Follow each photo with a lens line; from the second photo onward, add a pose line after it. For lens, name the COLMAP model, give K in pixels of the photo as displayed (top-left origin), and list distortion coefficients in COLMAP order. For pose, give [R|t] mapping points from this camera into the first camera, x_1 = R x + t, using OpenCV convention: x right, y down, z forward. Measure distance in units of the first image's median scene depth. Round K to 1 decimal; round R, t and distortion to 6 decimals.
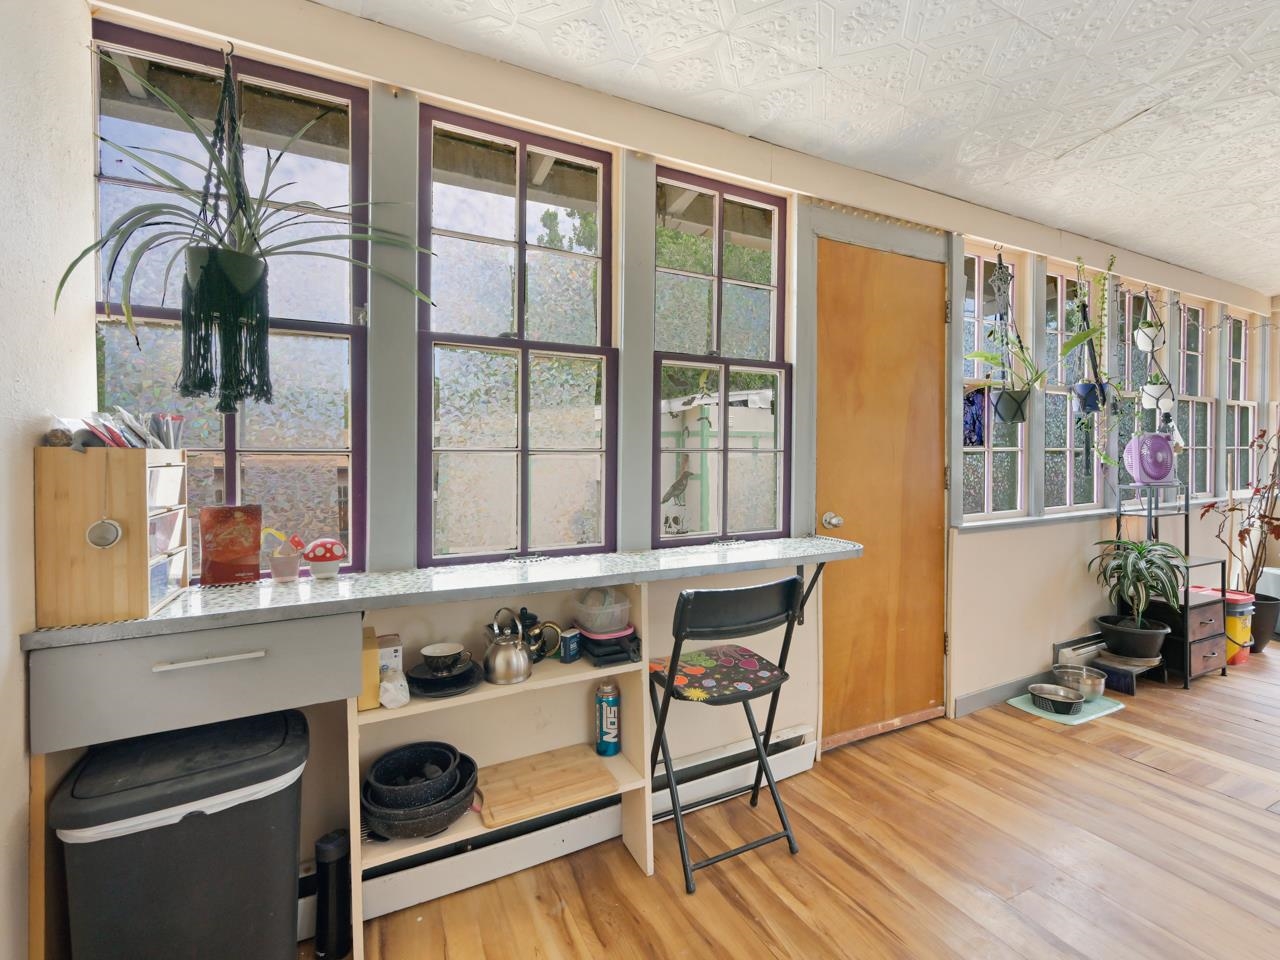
lens RADIAL K [[558.7, 0, 644.6], [0, 558.7, 475.0], [0, 0, 1]] dist [-0.004753, 0.000125]
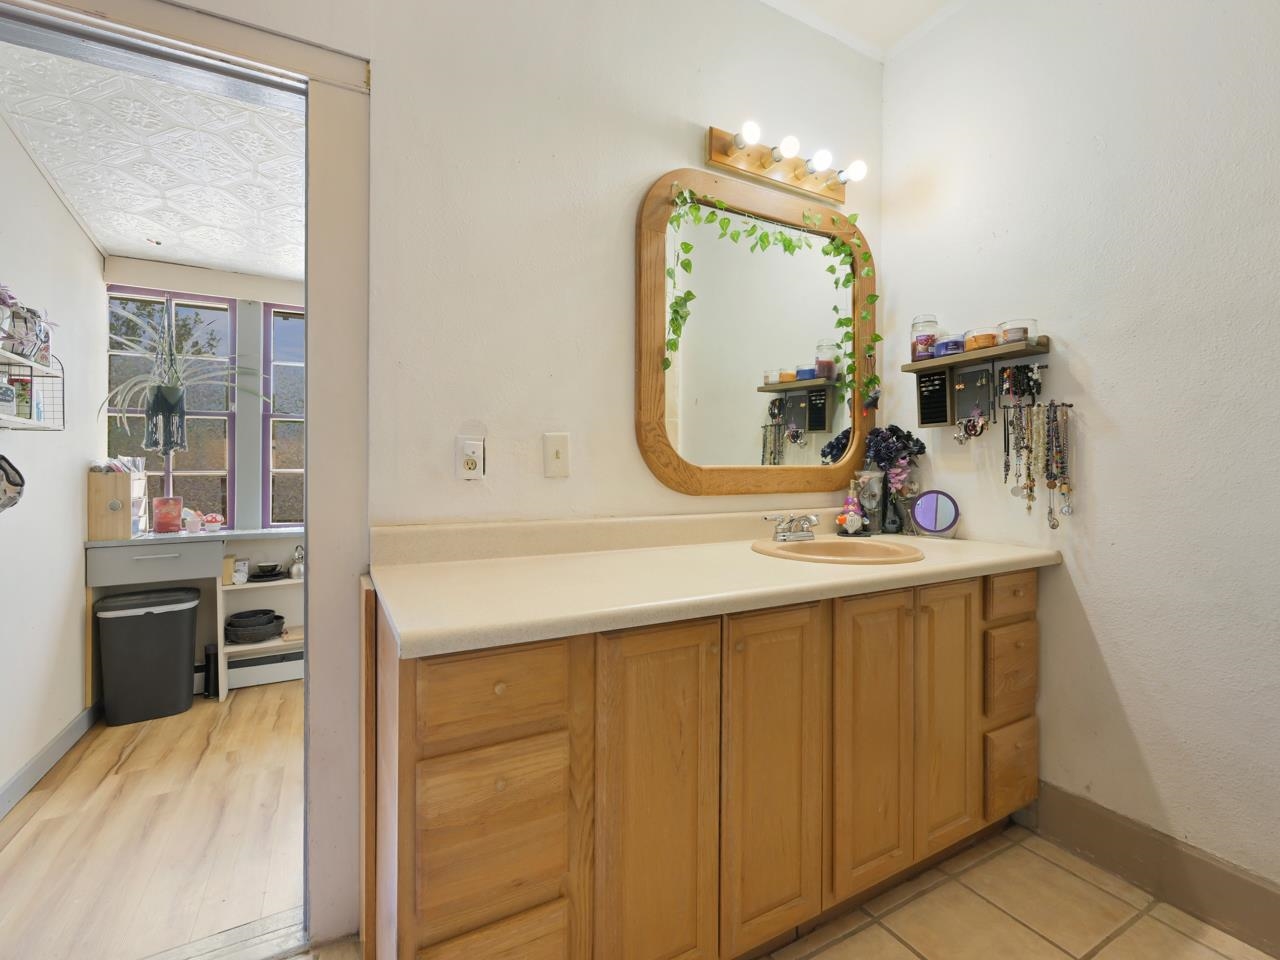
lens RADIAL K [[558.7, 0, 635.9], [0, 558.7, 476.6], [0, 0, 1]] dist [-0.004753, 0.000125]
pose [[0.999377, -0.005777, 0.034822, 1.224632], [0.006294, 0.999871, -0.014750, 0.020230], [-0.034732, 0.014960, 0.999285, -1.501577]]
